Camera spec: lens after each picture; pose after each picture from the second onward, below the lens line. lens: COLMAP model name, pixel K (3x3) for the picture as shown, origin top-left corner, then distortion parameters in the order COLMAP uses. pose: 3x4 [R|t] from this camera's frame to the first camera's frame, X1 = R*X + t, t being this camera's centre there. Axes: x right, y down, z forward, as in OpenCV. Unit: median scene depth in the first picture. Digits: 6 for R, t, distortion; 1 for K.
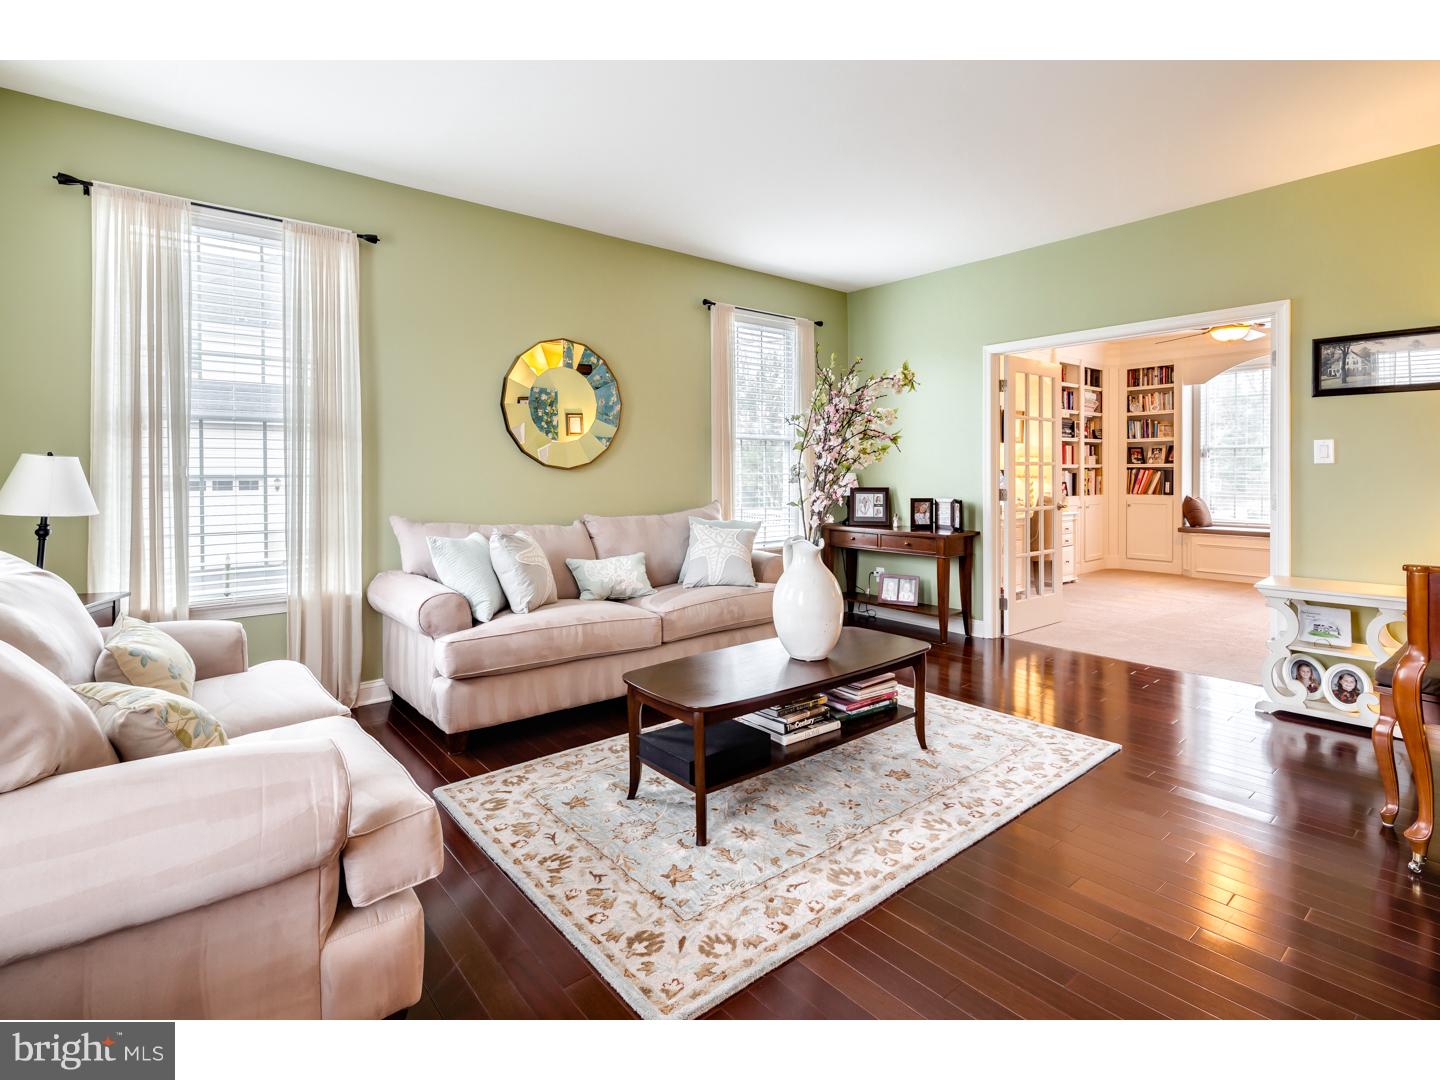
lens RADIAL K [[700.5, 0, 713.3], [0, 700.5, 482.9], [0, 0, 1]] dist [0.001419, -0.000087]
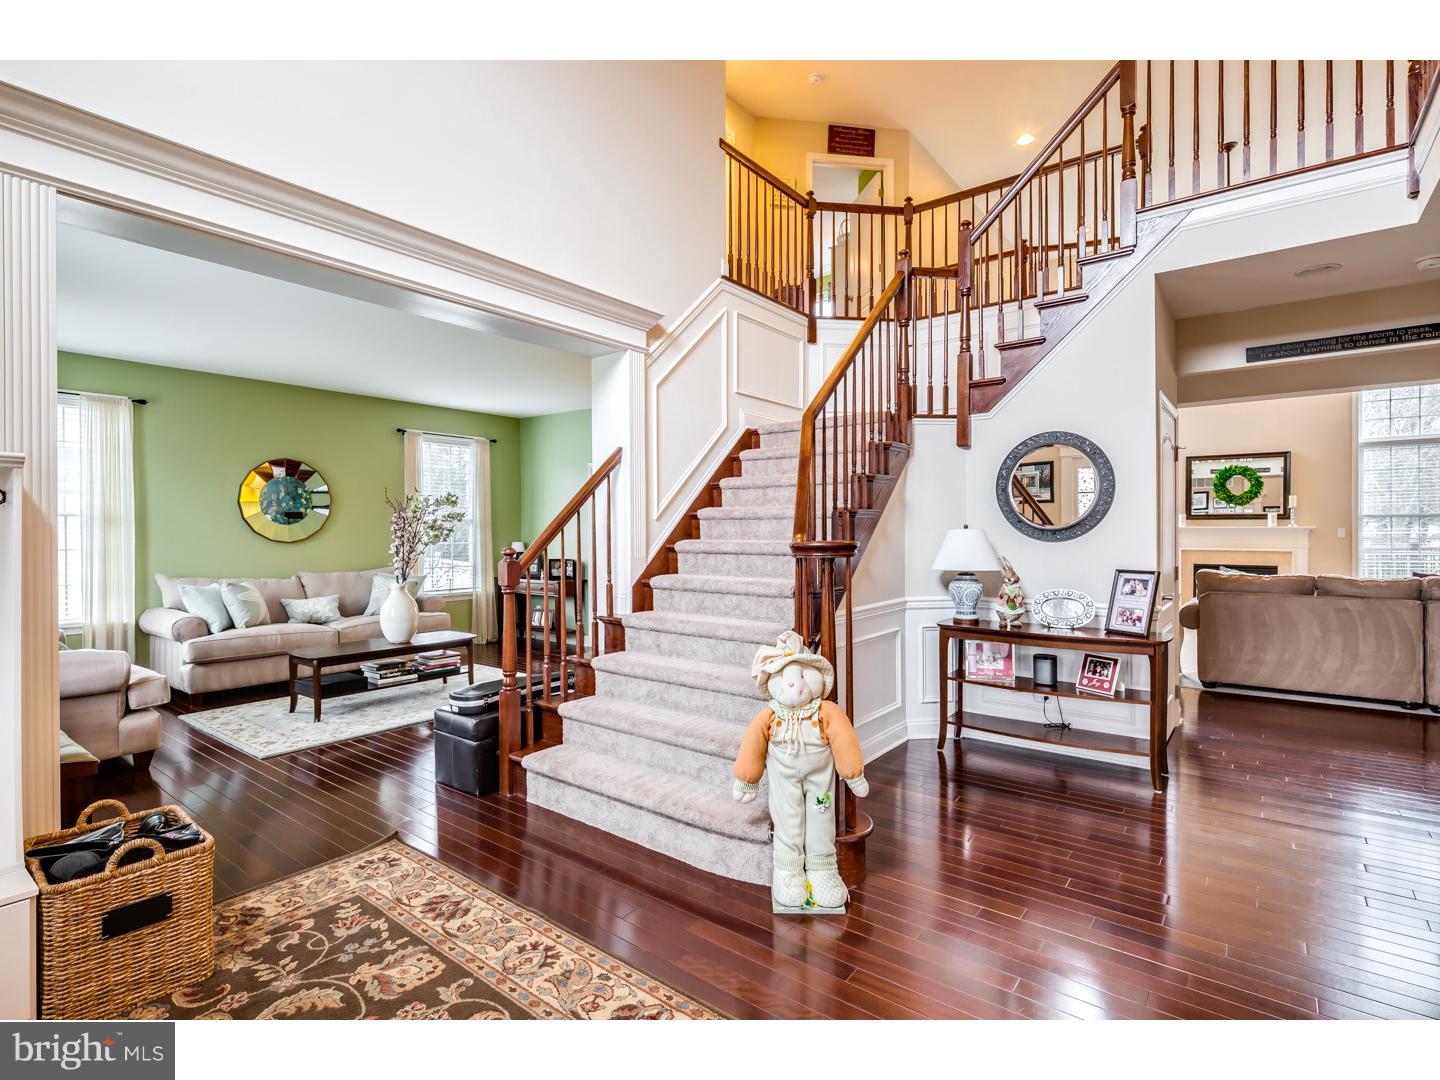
lens RADIAL K [[692.9, 0, 720.0], [0, 692.9, 540.0], [0, 0, 1]] dist [0.003380, -0.010315]
pose [[0.971961, -0.001163, 0.235140, 0.452597], [0.001061, 0.999999, 0.000562, -0.031758], [-0.235140, -0.000297, 0.971961, -0.900220]]
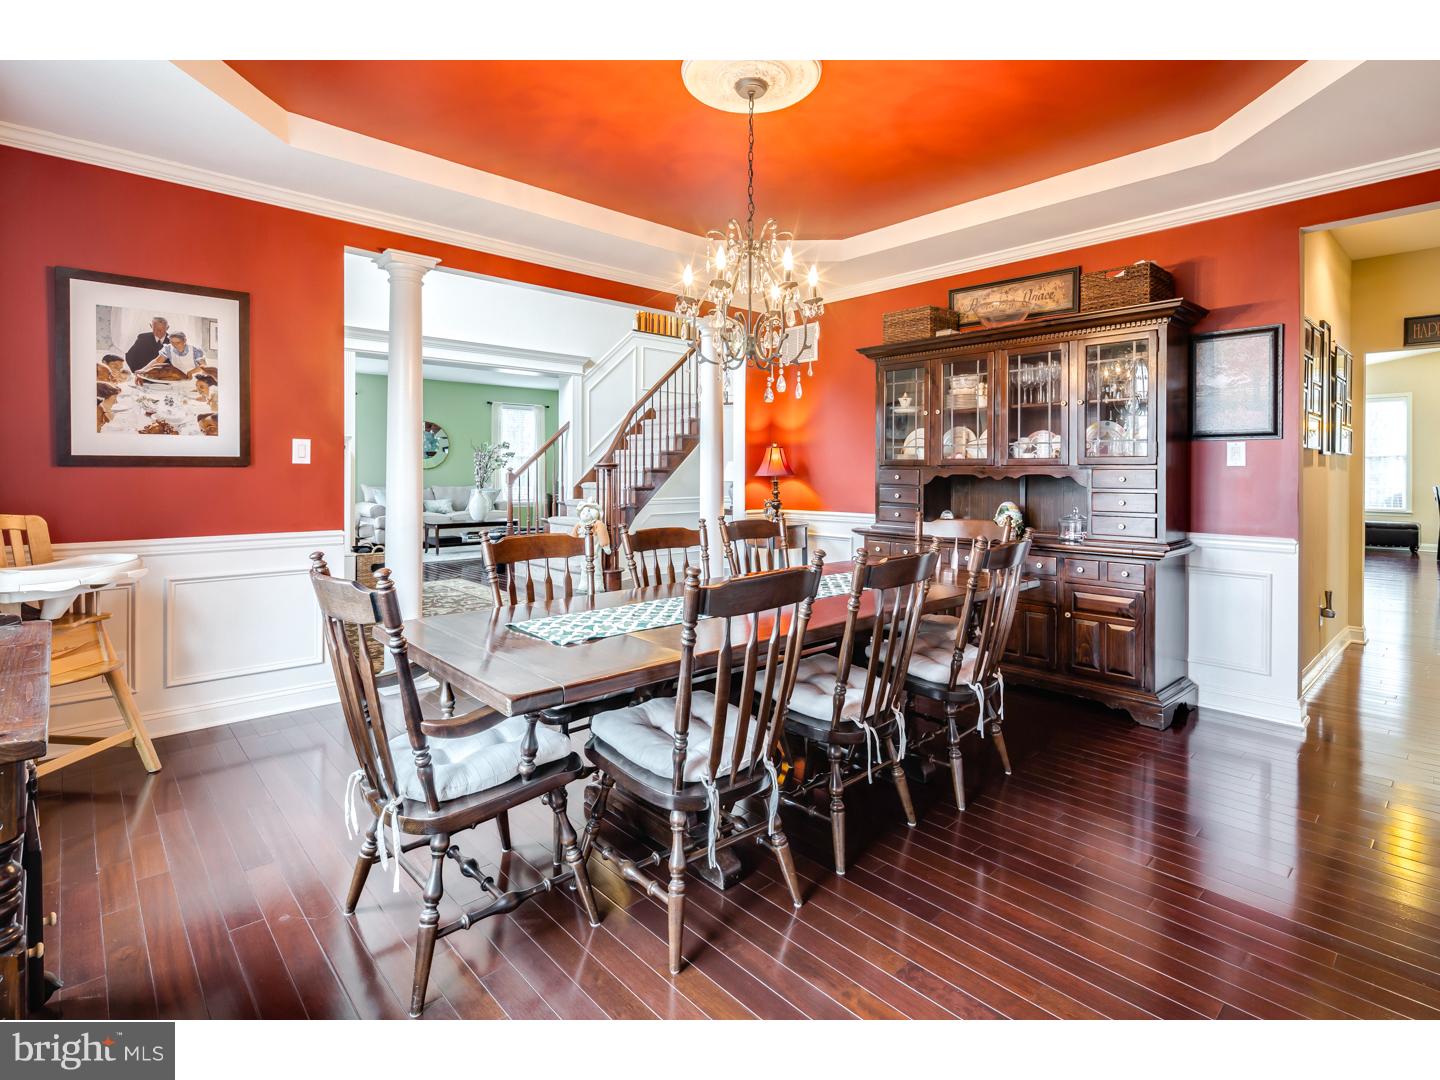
lens RADIAL K [[700.5, 0, 713.3], [0, 700.5, 482.9], [0, 0, 1]] dist [0.001419, -0.000087]
pose [[0.997944, 0.013202, 0.062720, 0.922800], [-0.013280, 0.999911, 0.000827, 0.022641], [-0.062703, -0.001658, 0.998031, -2.242926]]
